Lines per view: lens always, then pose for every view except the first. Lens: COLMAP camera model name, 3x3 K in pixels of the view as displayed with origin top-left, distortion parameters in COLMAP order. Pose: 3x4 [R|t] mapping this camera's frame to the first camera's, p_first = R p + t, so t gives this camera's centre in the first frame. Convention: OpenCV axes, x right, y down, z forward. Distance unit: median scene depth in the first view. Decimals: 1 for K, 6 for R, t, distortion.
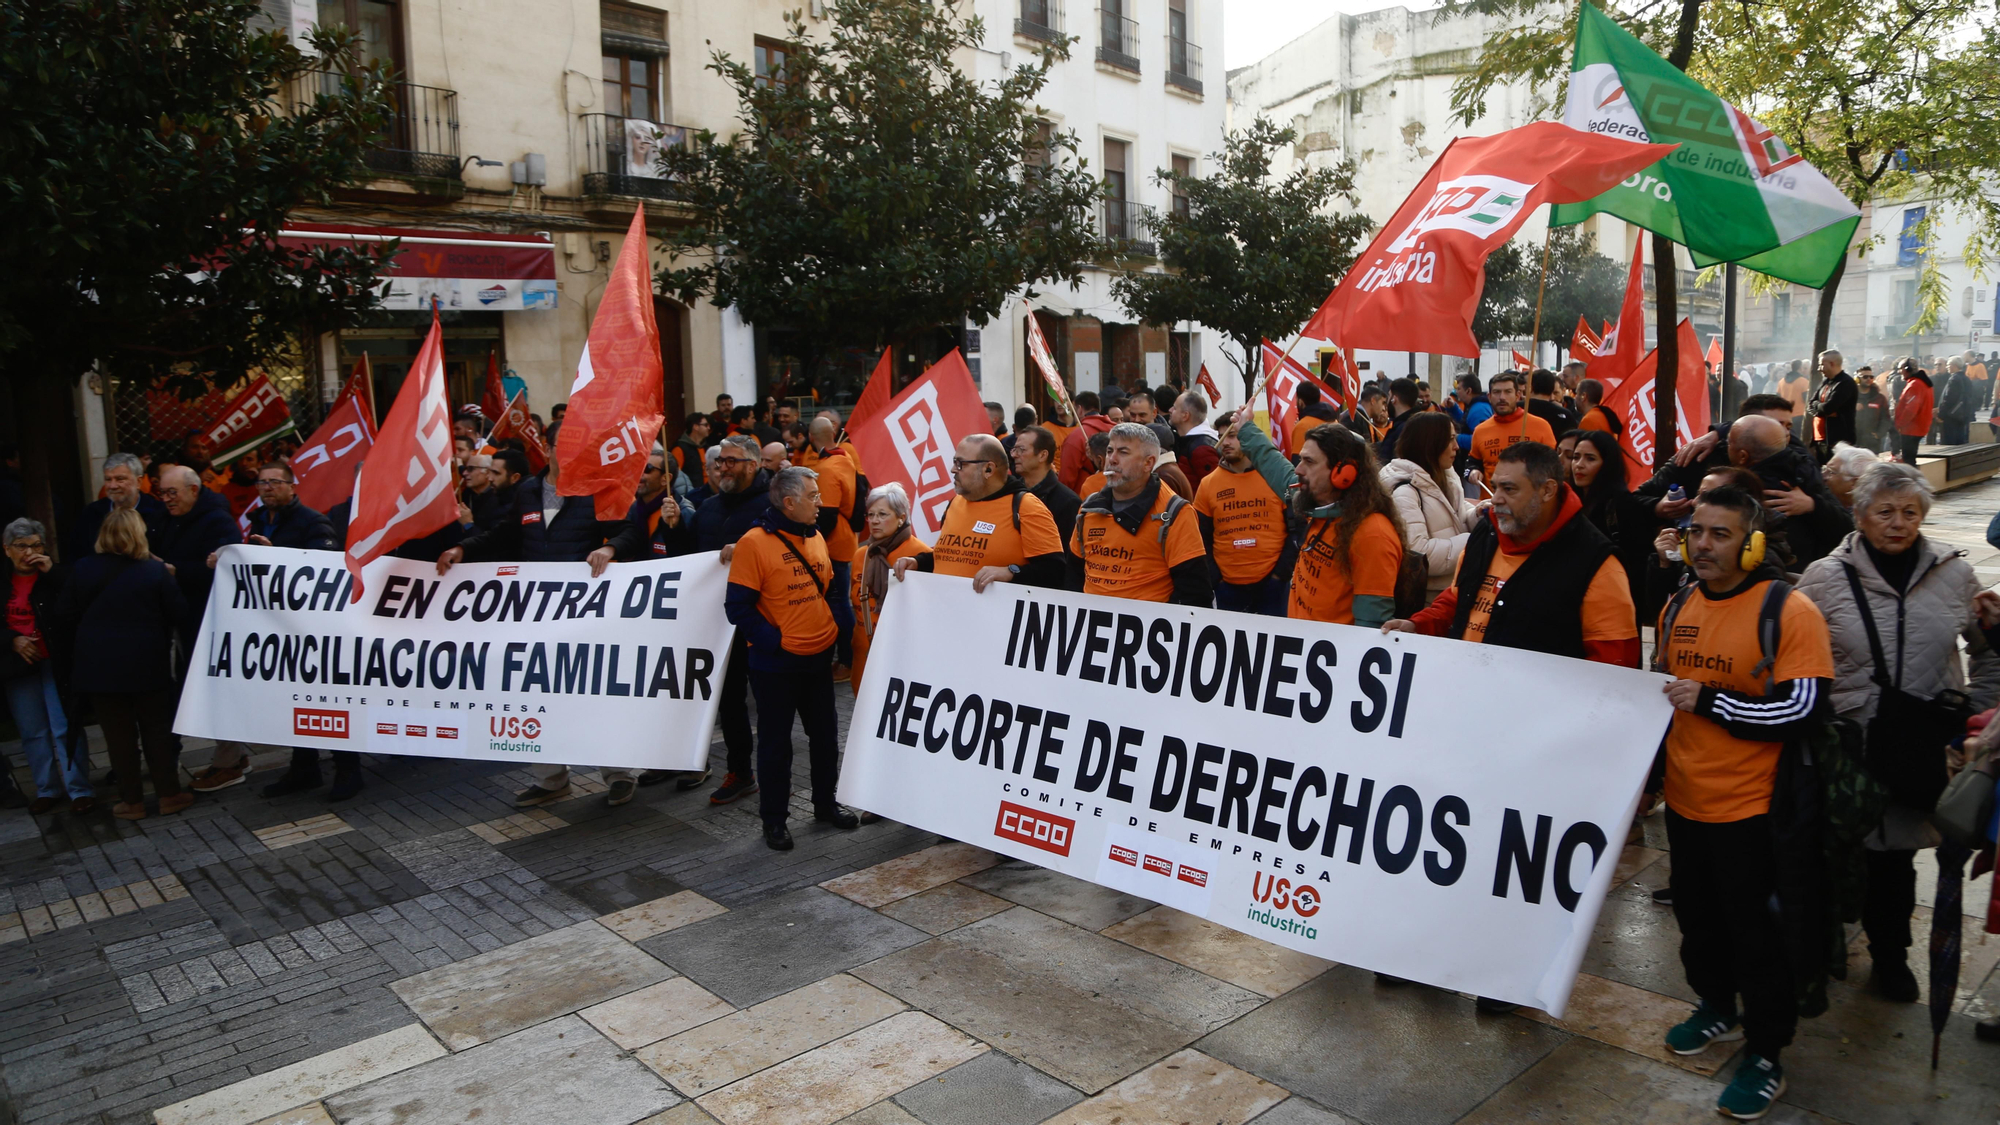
lens RADIAL K [[1375.9, 0, 1028.8], [0, 1375.9, 573.1], [0, 0, 1]] dist [-0.120003, 0.067757]
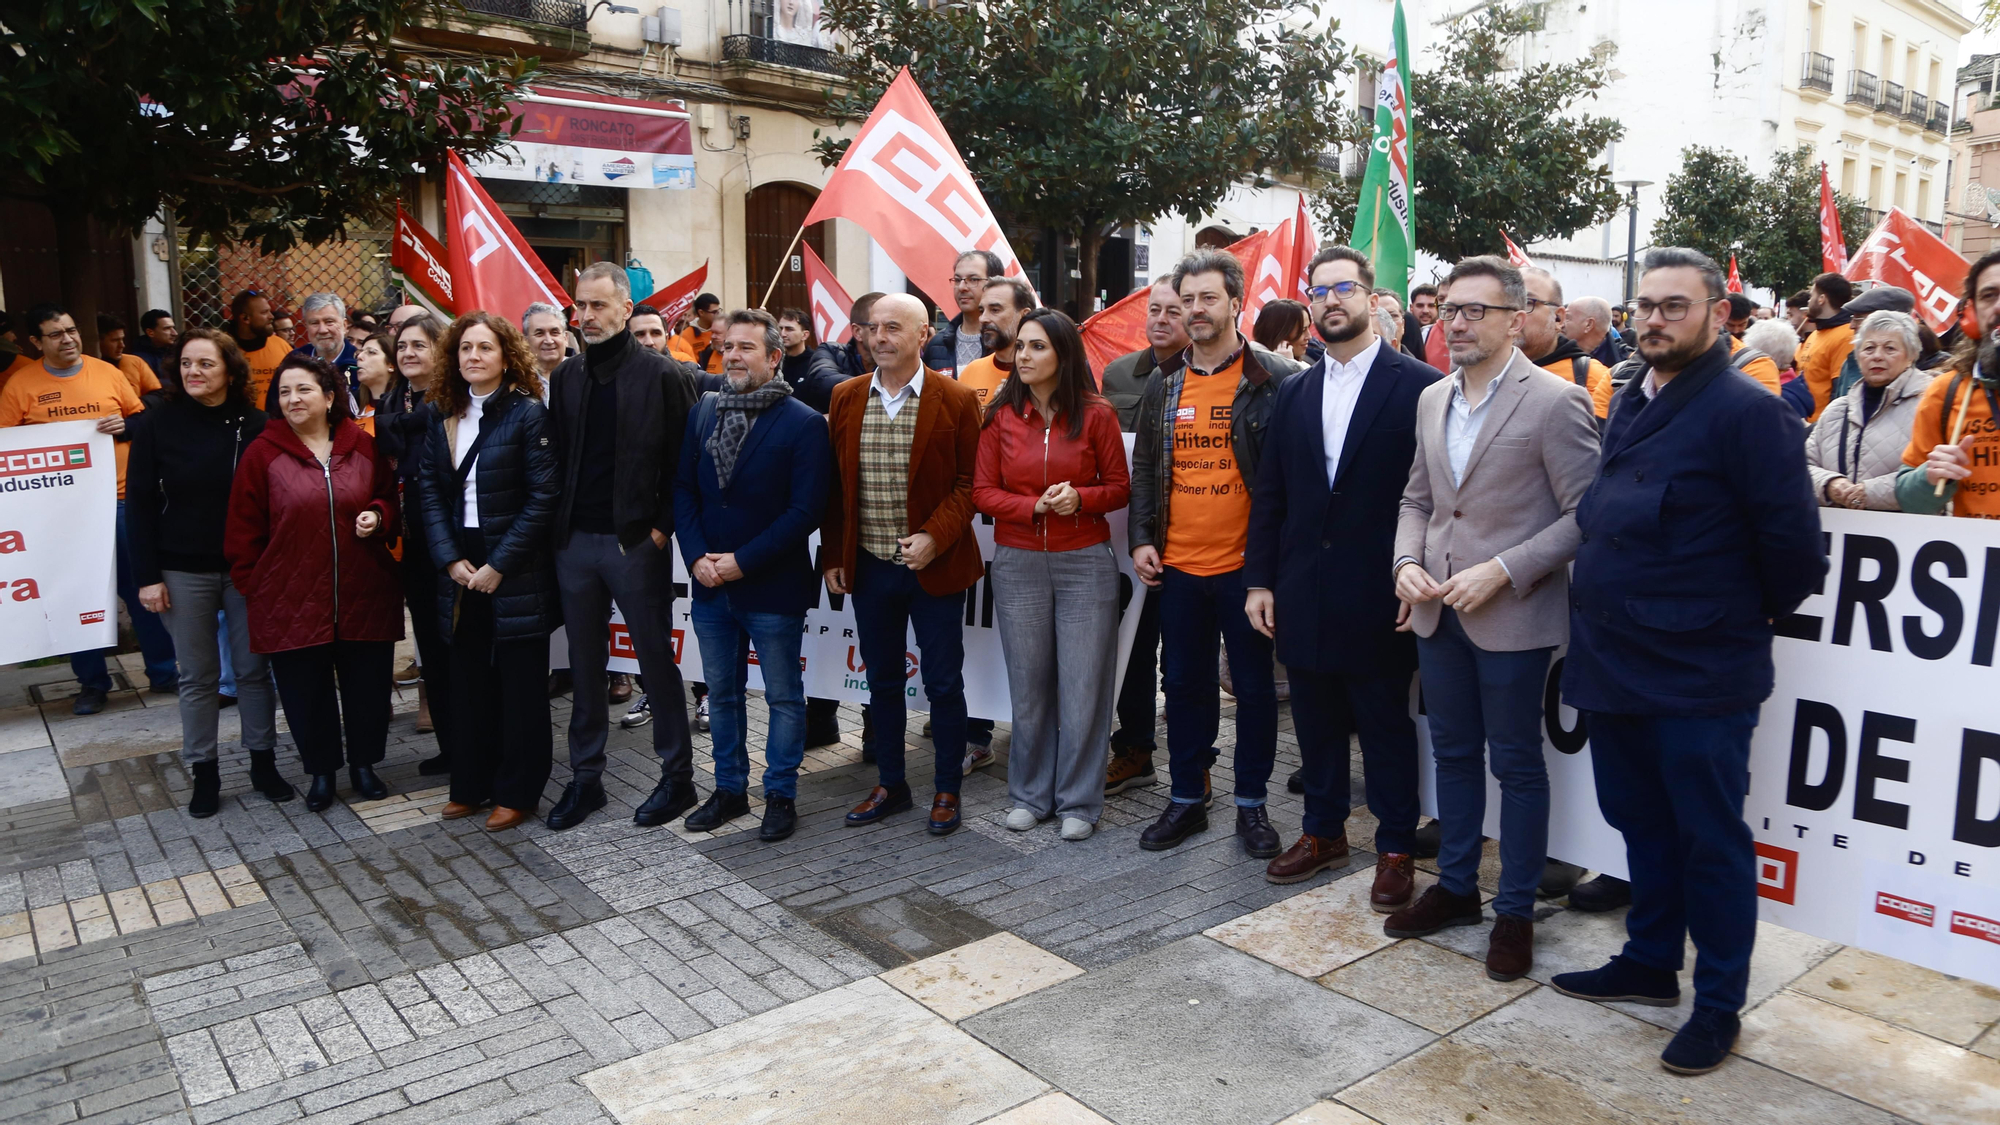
lens RADIAL K [[1438.6, 0, 1011.1], [0, 1438.6, 562.9], [0, 0, 1]] dist [-0.106511, 0.076709]
pose [[0.996911, 0.039984, -0.067600, -0.195402], [-0.038611, 0.999023, 0.021485, 0.034504], [0.068393, -0.018808, 0.997481, 0.284338]]
